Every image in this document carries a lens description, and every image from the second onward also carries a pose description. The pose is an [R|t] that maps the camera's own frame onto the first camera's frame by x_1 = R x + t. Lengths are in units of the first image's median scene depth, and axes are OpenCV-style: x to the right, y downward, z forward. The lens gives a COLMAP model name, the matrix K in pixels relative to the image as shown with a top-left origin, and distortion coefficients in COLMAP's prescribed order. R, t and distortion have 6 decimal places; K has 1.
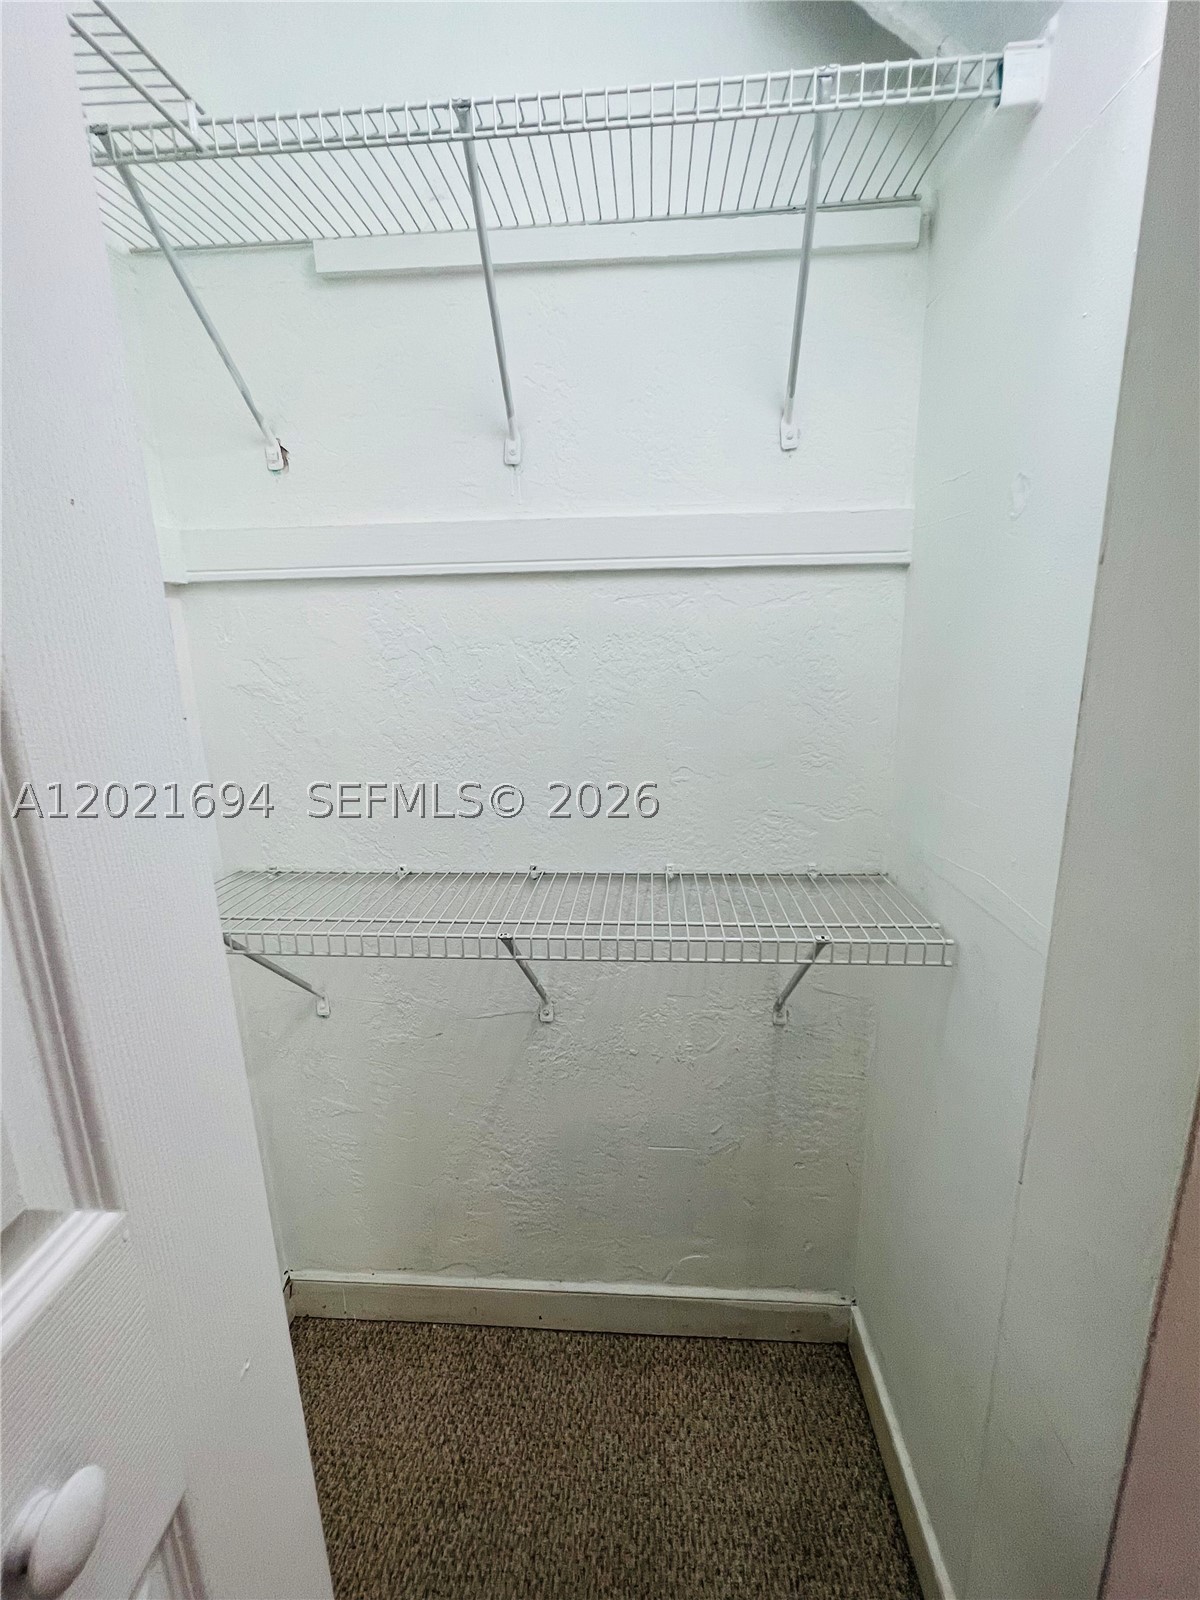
lens RADIAL K [[744.3, 0, 600.0], [0, 744.3, 800.0], [0, 0, 1]] dist [0.004653, 0.001067]
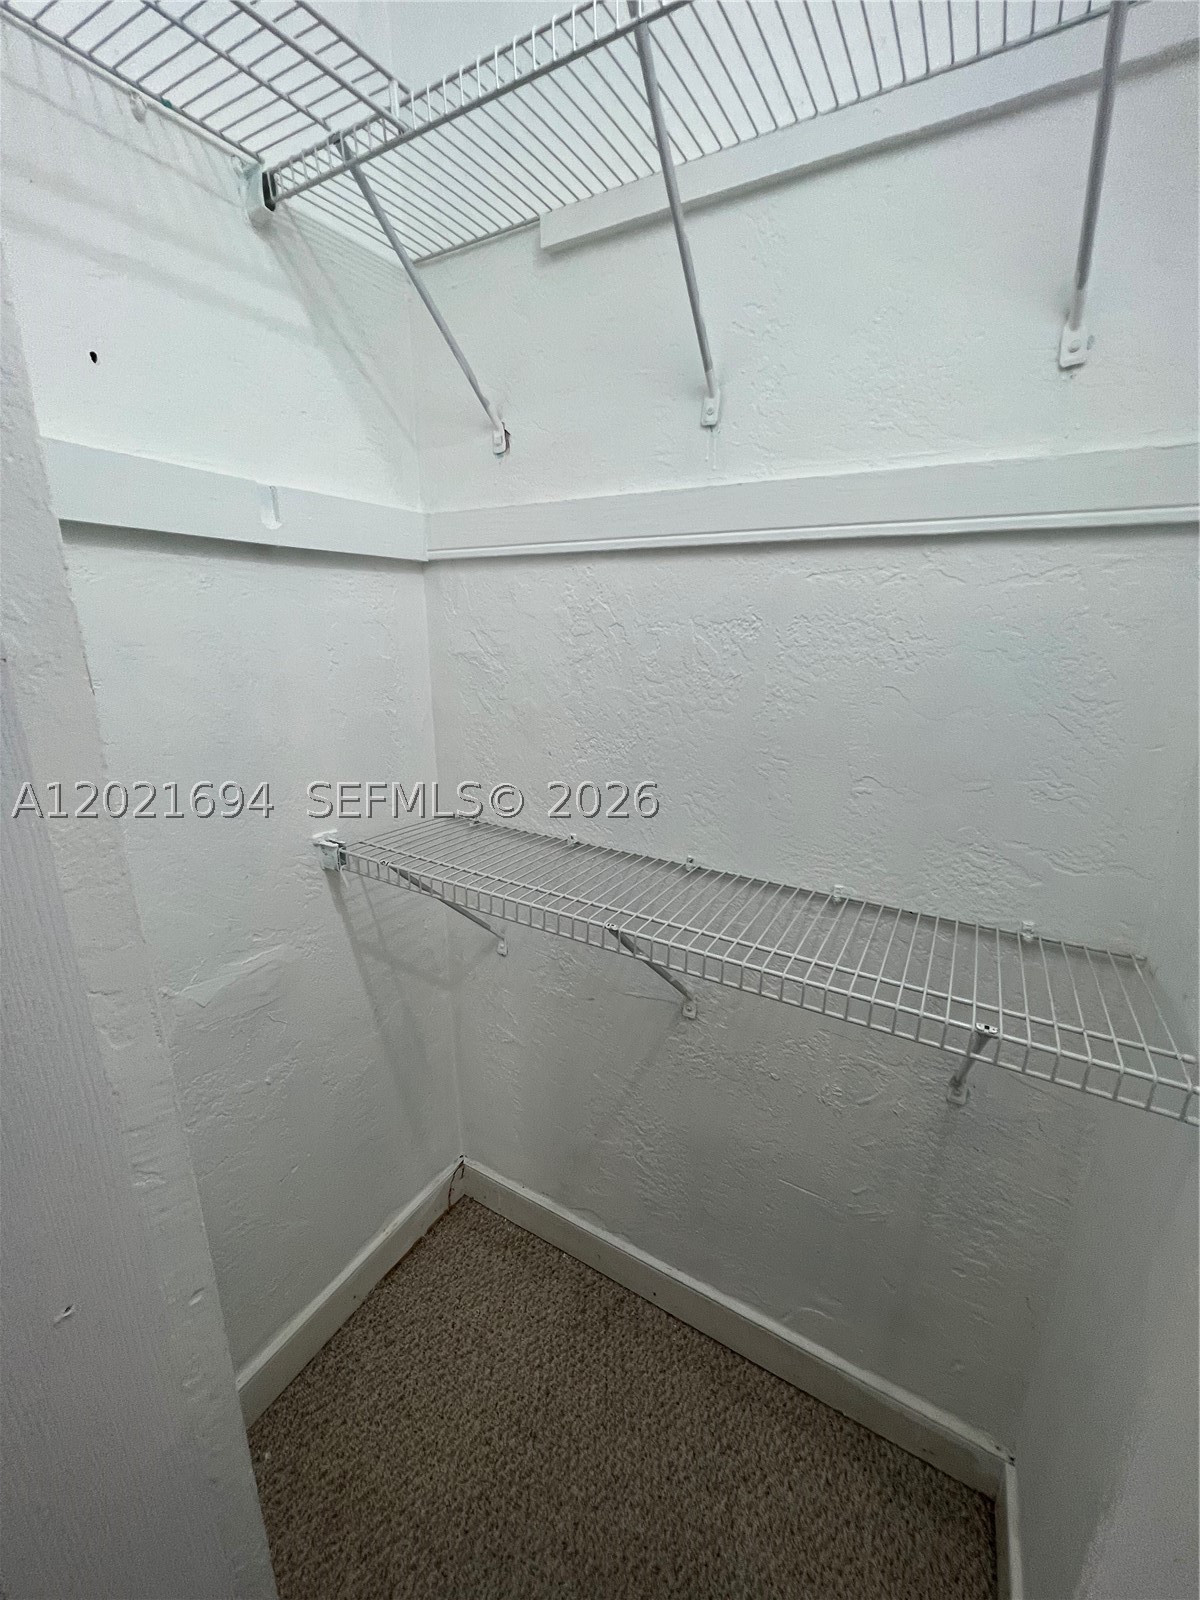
lens RADIAL K [[657.9, 0, 600.0], [0, 657.9, 800.0], [0, 0, 1]] dist [0.001792, 0.000511]
pose [[0.891752, 0.147037, -0.427970, 0.162452], [-0.129265, 0.989102, 0.070478, -0.031087], [0.433669, -0.007528, 0.901041, 0.190090]]
